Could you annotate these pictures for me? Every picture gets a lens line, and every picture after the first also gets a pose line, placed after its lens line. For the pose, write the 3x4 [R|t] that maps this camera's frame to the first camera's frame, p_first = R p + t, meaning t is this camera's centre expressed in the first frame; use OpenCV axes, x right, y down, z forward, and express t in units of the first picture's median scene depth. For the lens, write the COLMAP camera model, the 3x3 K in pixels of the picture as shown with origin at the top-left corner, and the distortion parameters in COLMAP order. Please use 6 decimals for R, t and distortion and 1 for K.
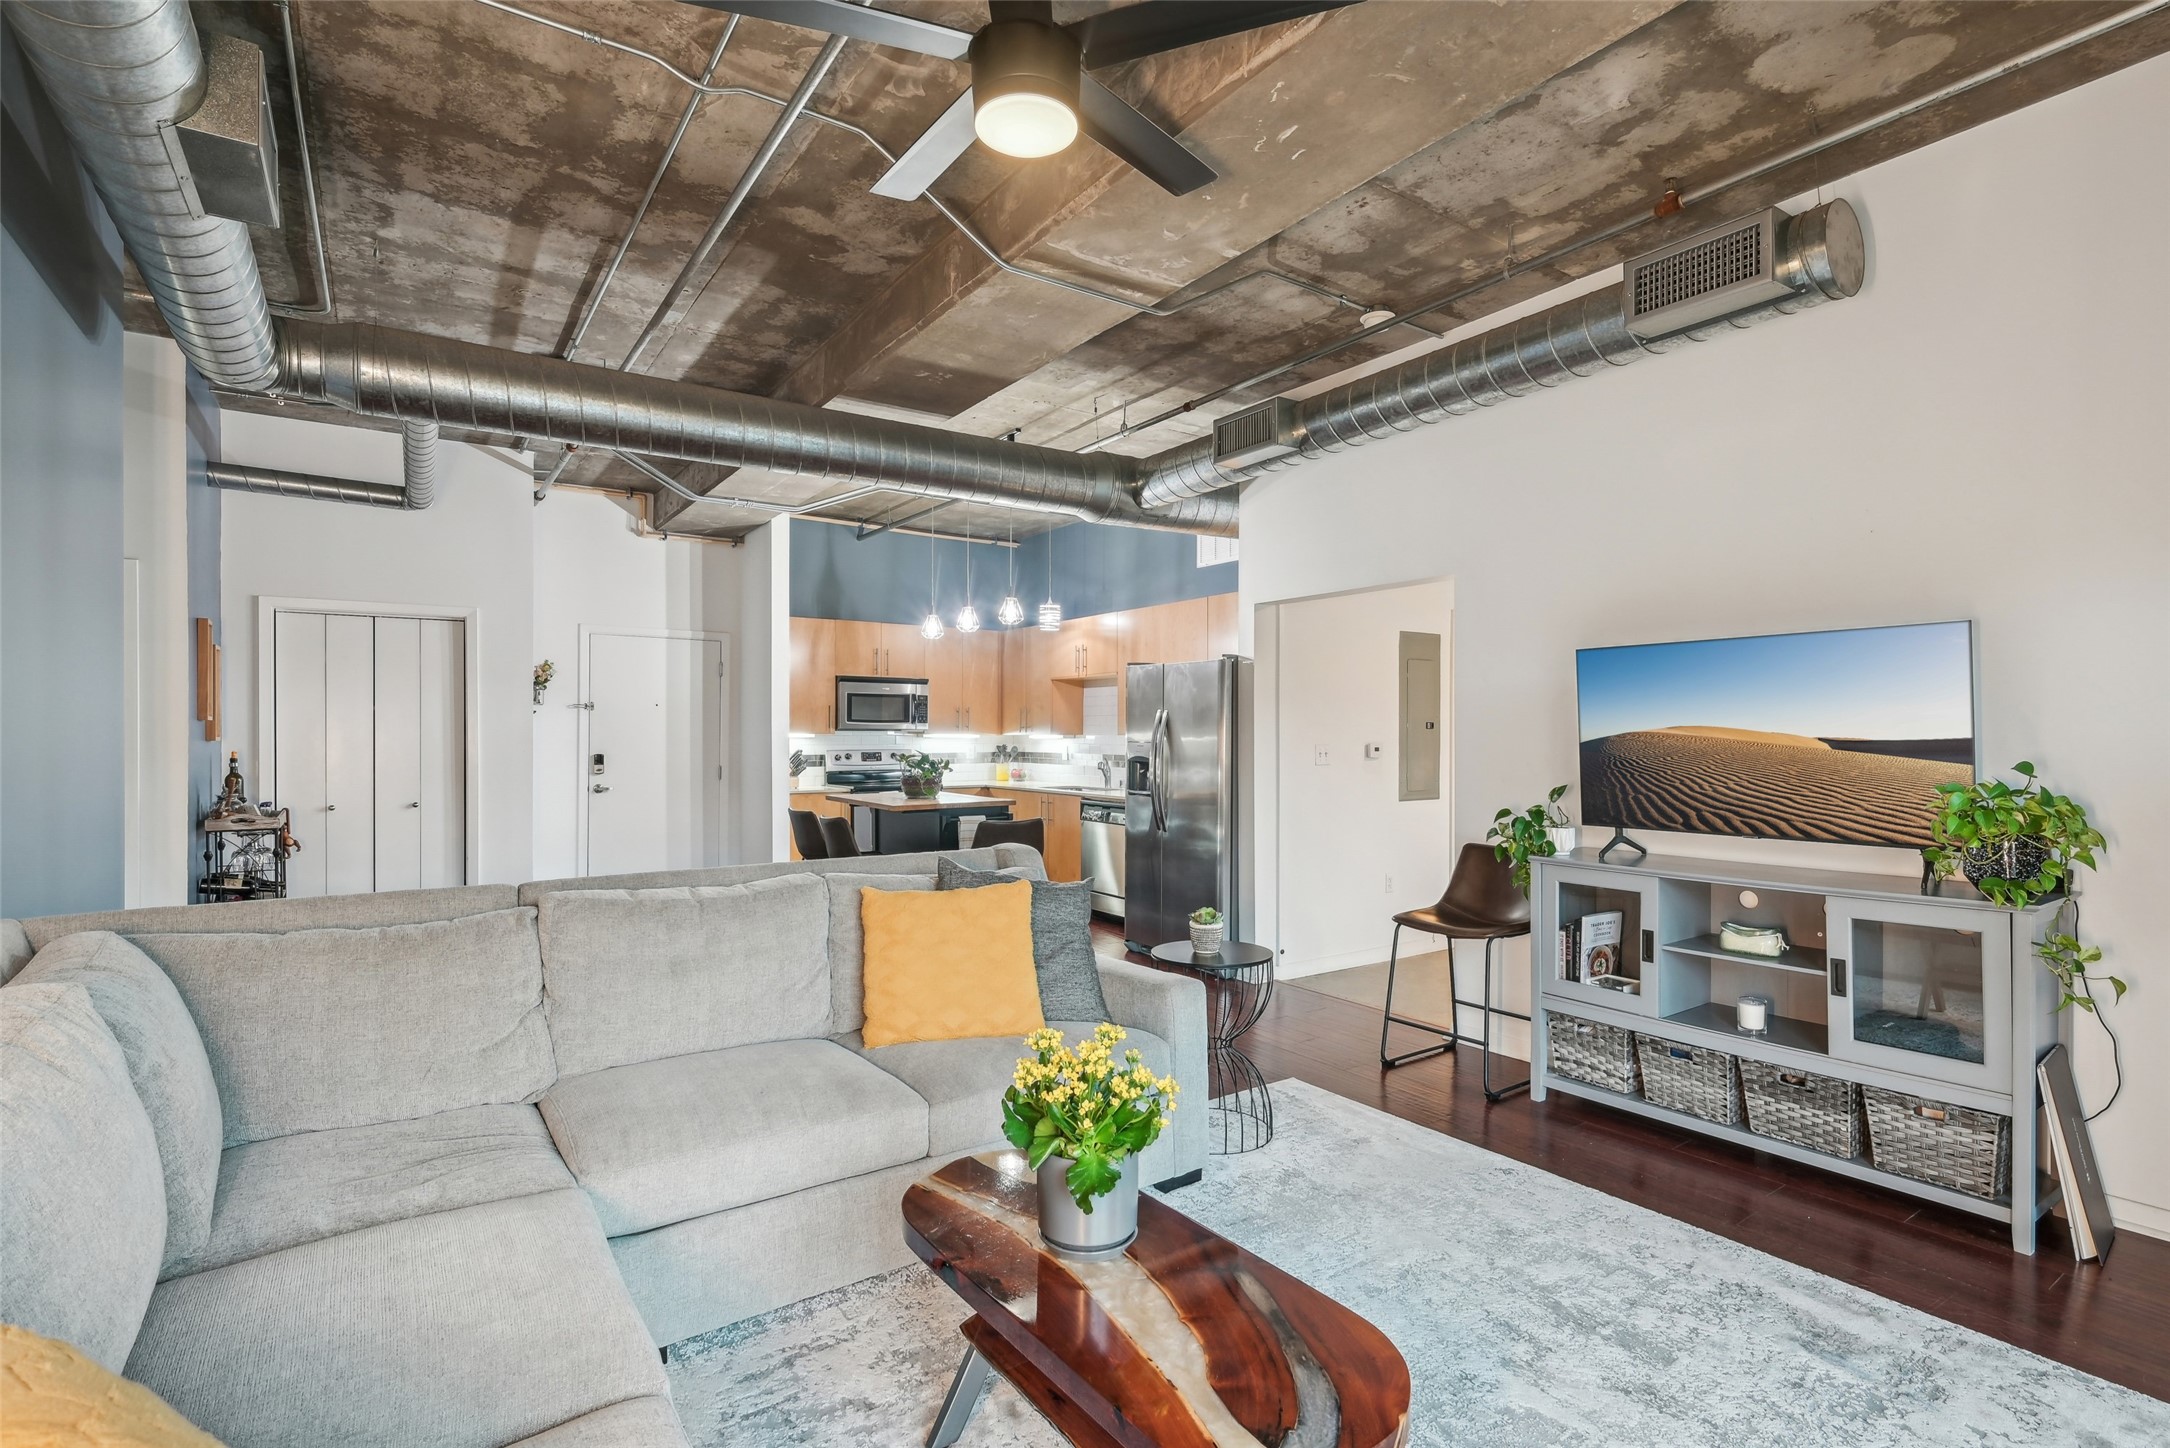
lens RADIAL K [[1007.9, 0, 1125.7], [0, 1007.9, 741.5], [0, 0, 1]] dist [-0.002126, 0.000566]
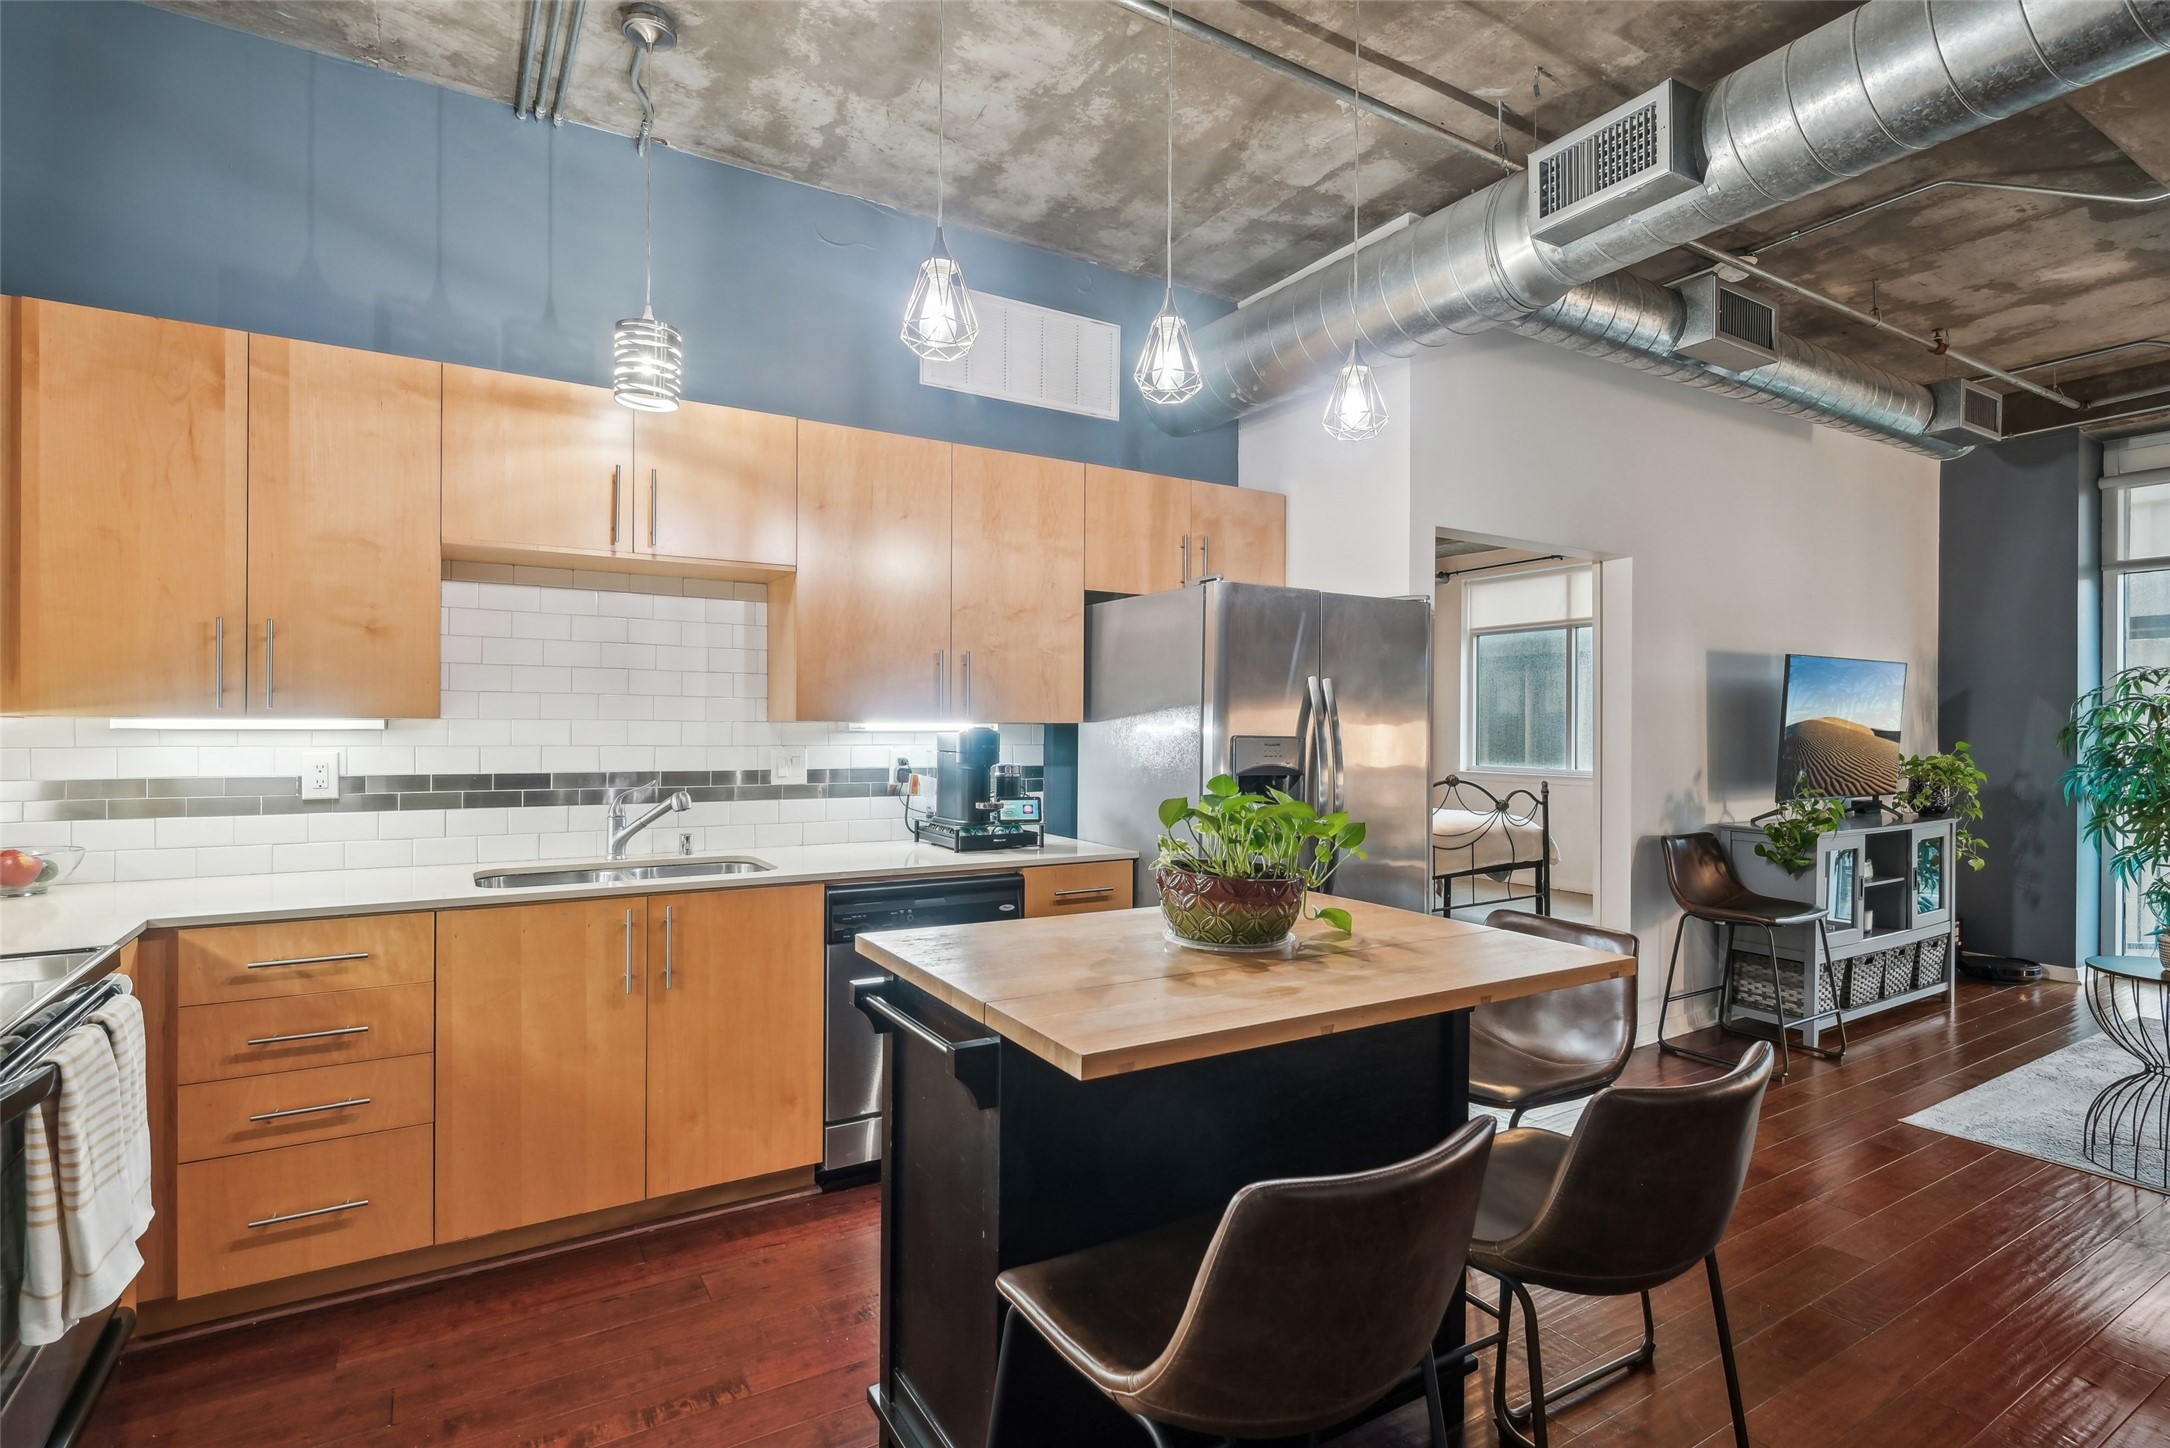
lens RADIAL K [[1053.2, 0, 1080.1], [0, 1053.2, 719.9], [0, 0, 1]] dist [0.010854, -0.000416]
pose [[0.087571, 0.005904, 0.996141, -0.451250], [0.000445, 0.999982, -0.005966, -0.004709], [-0.996158, 0.000966, 0.087567, 0.910549]]
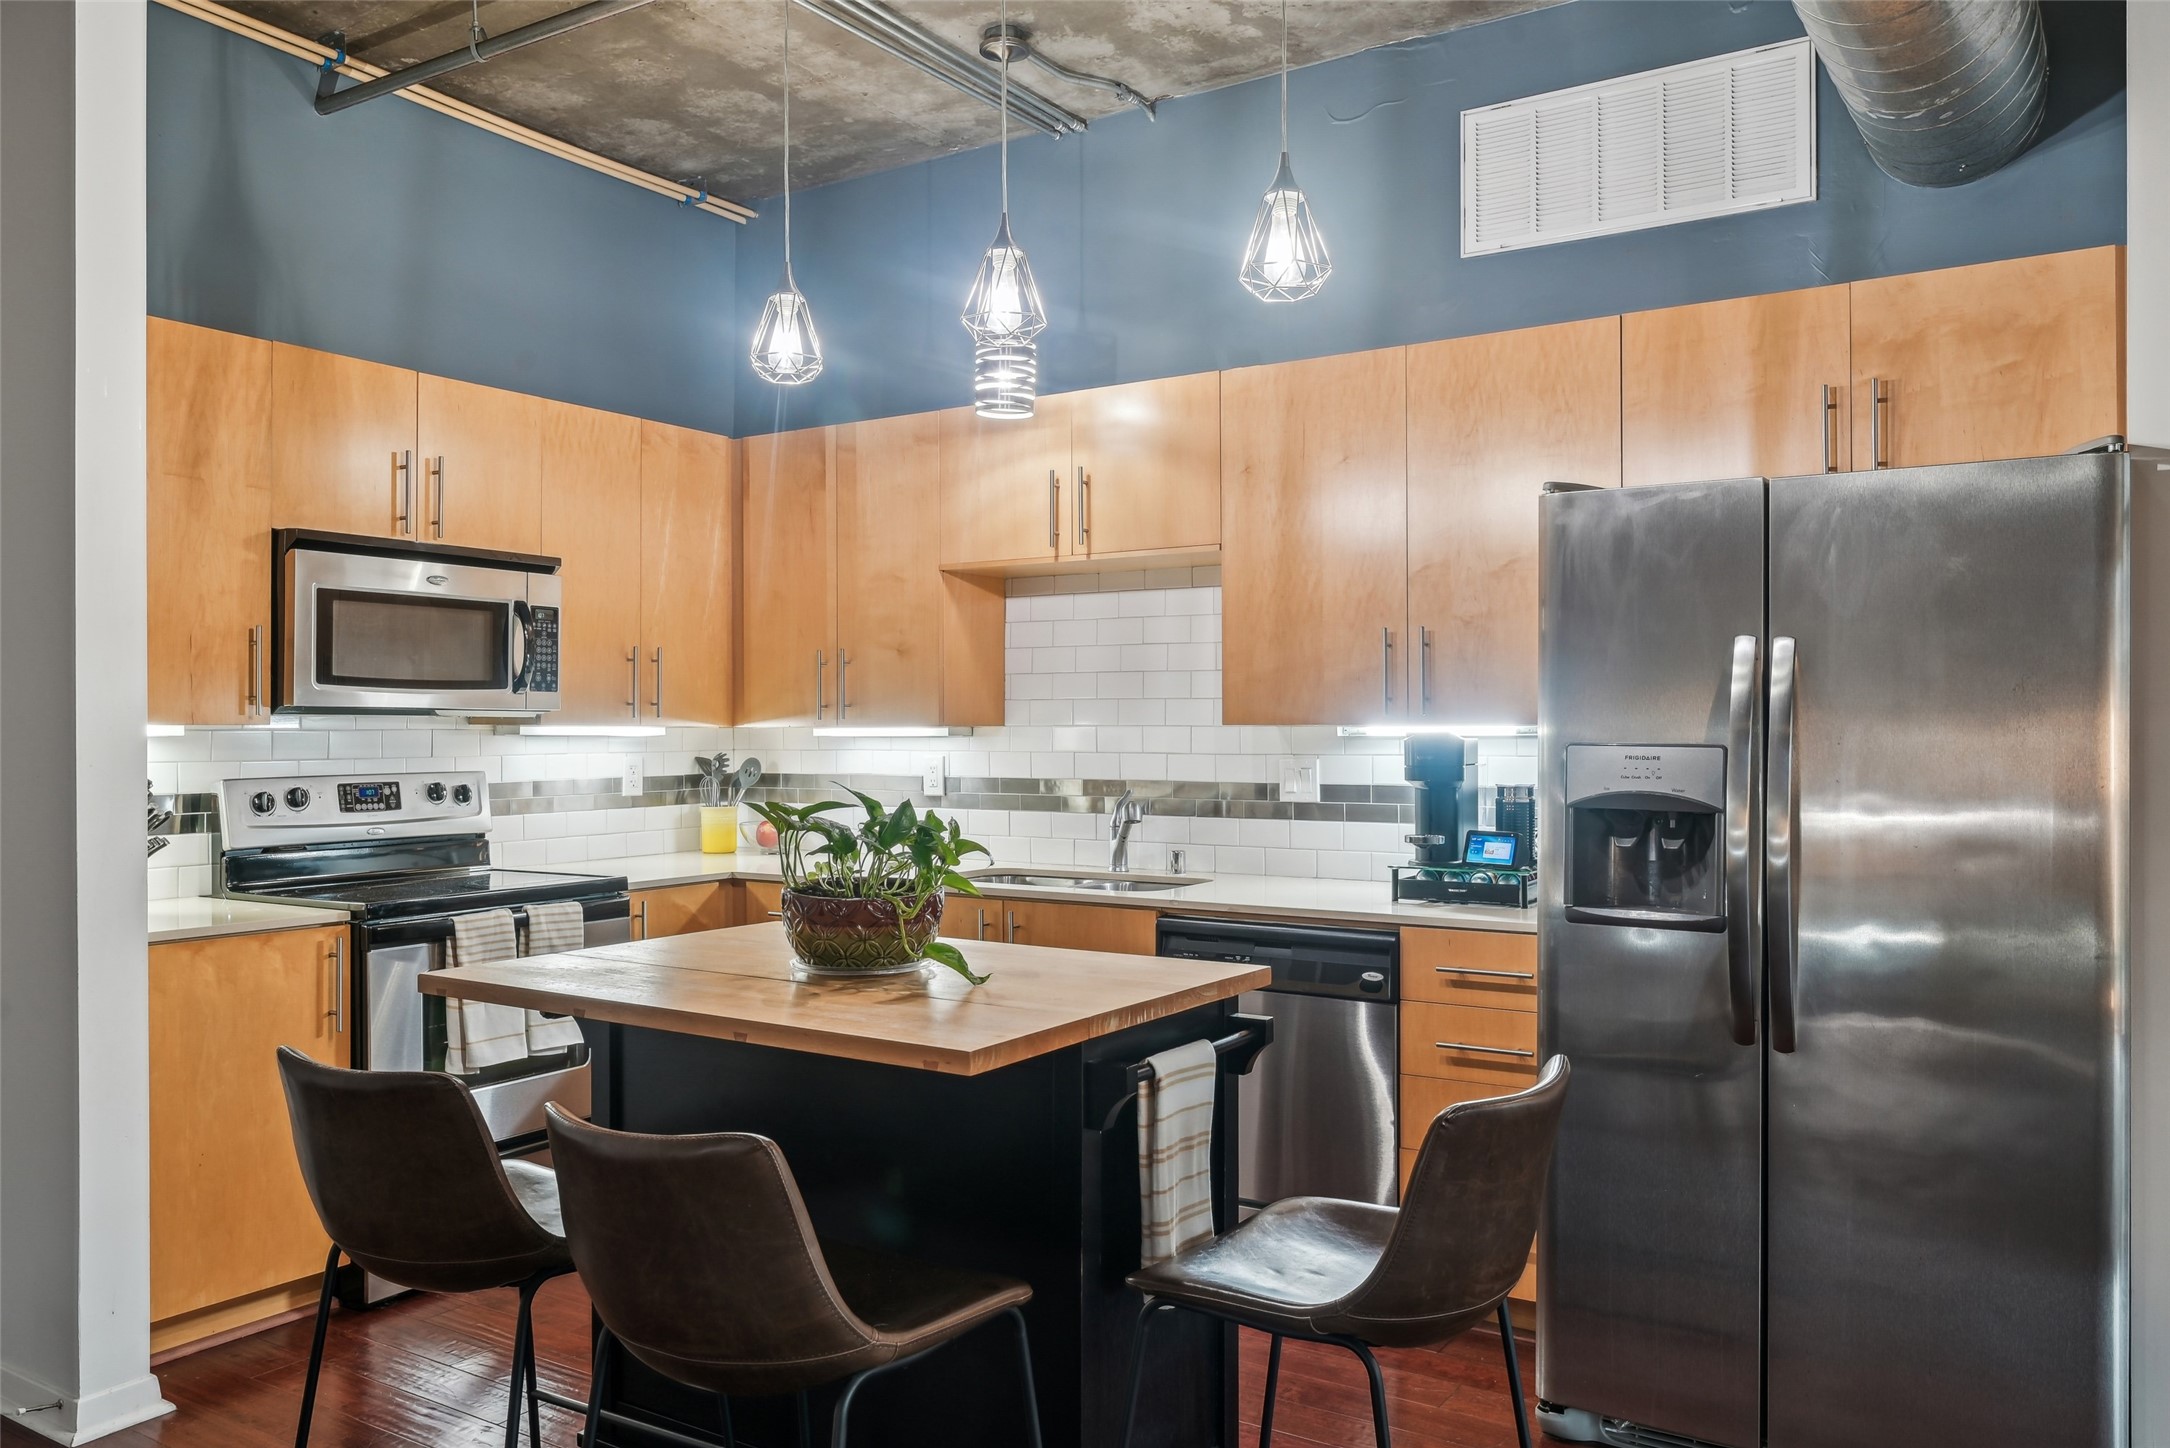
lens RADIAL K [[1601.0, 0, 1090.2], [0, 1601.0, 725.2], [0, 0, 1]] dist [-0.007359, 0.001087]
pose [[0.934375, -0.002349, 0.356283, -0.222709], [0.004831, 0.999970, -0.006078, -0.003410], [-0.356258, 0.007401, 0.934358, 0.458299]]
